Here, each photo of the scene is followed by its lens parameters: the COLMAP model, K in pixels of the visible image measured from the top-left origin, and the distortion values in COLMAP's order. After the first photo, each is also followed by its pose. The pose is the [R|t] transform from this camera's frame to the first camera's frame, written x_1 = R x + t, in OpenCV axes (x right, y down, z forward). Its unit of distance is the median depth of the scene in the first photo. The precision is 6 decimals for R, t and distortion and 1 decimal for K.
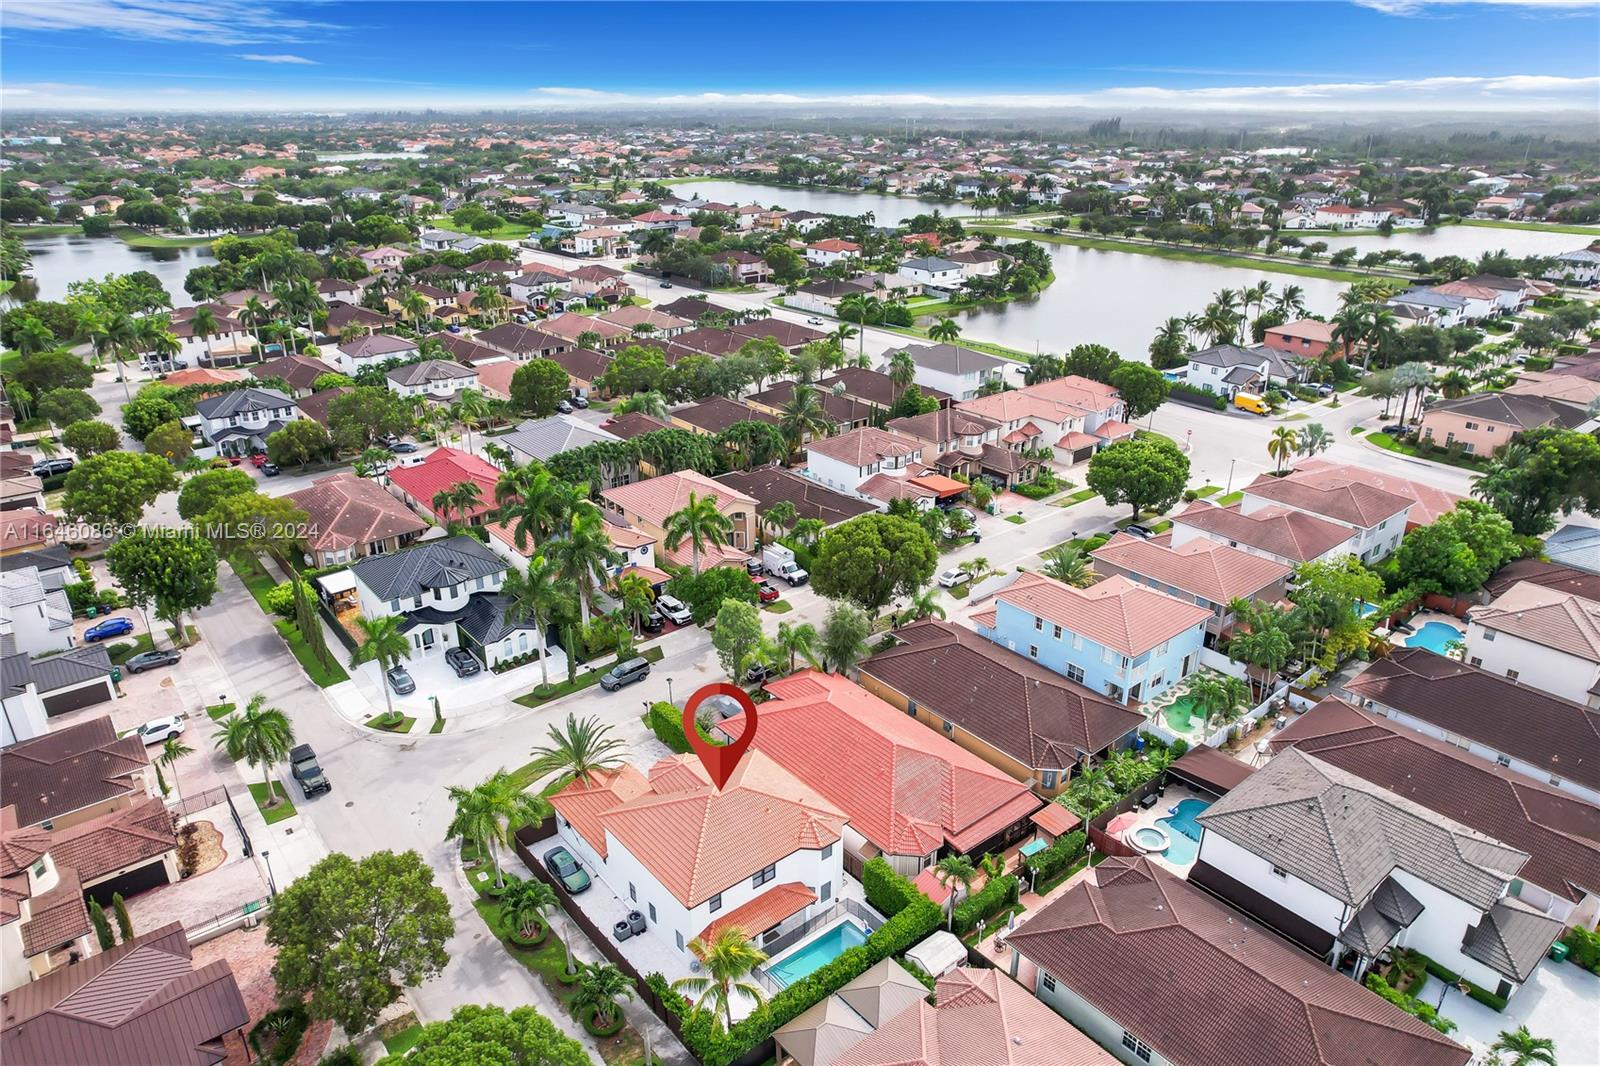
lens RADIAL K [[1014.0, 0, 809.7], [0, 1014.0, 562.1], [0, 0, 1]] dist [-0.081535, 0.064479]
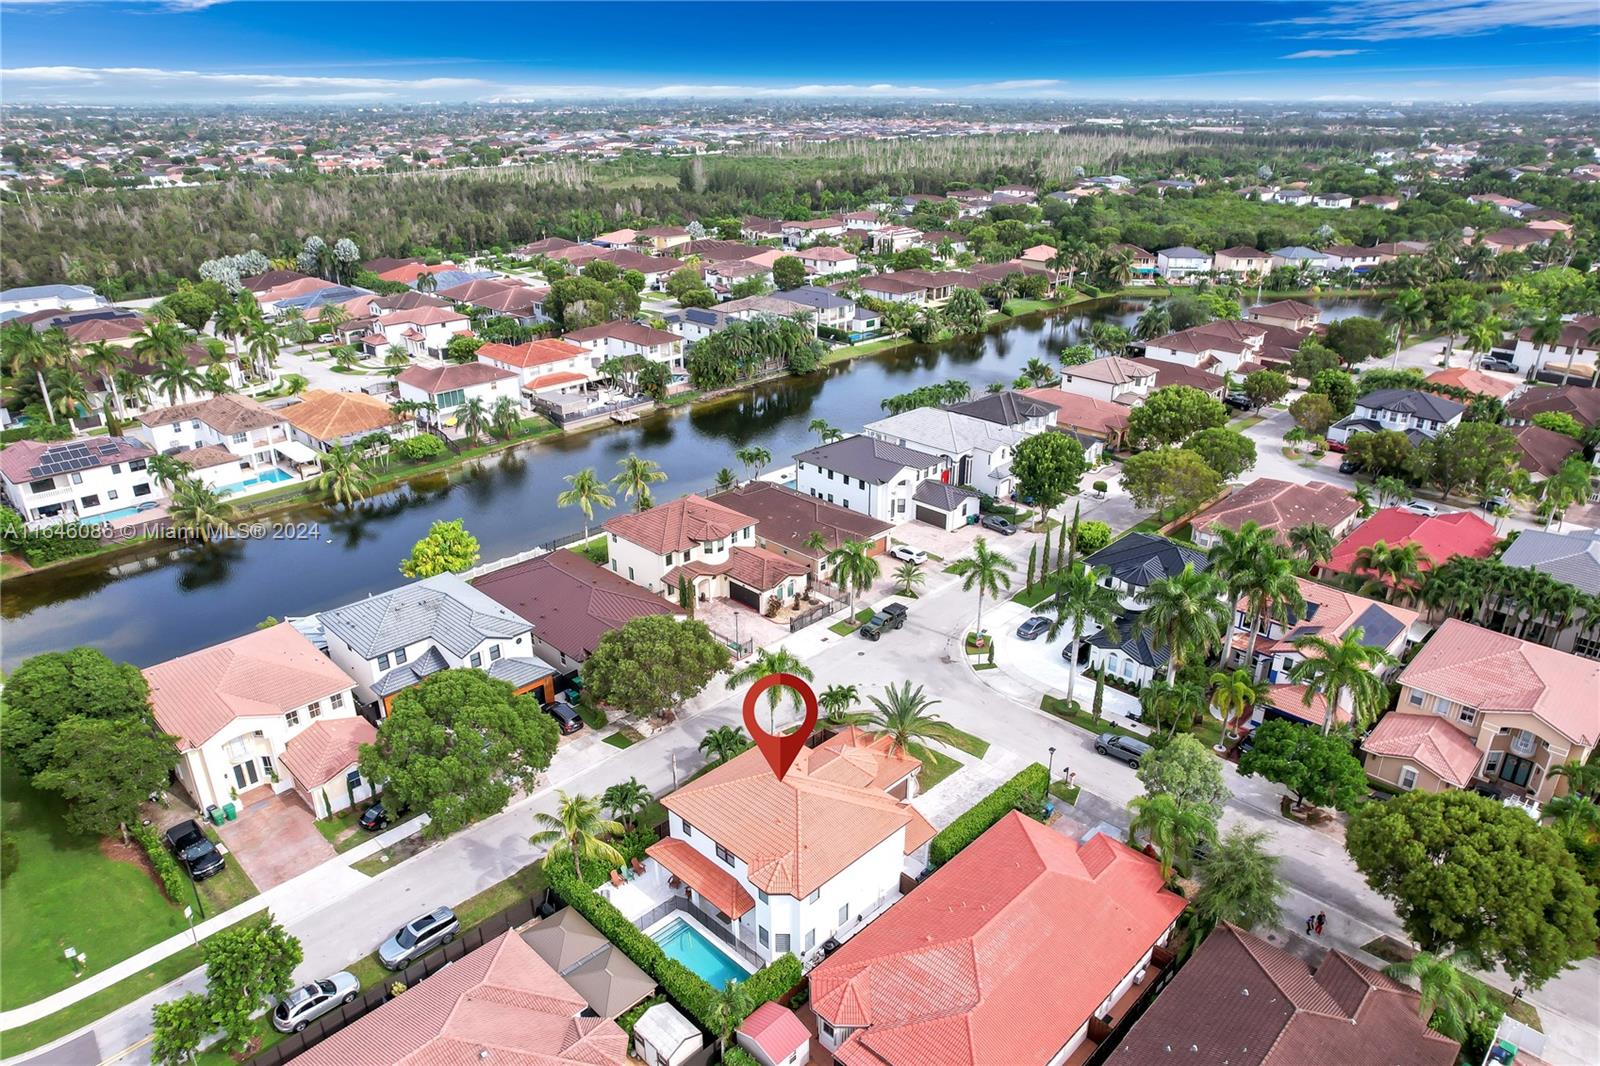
lens RADIAL K [[1014.0, 0, 809.7], [0, 1014.0, 562.1], [0, 0, 1]] dist [-0.081535, 0.064479]
pose [[0.100157, 0.416784, -0.903471, 0.480245], [-0.410829, 0.844340, 0.343962, -0.200430], [0.906194, 0.336722, 0.255794, 0.469089]]
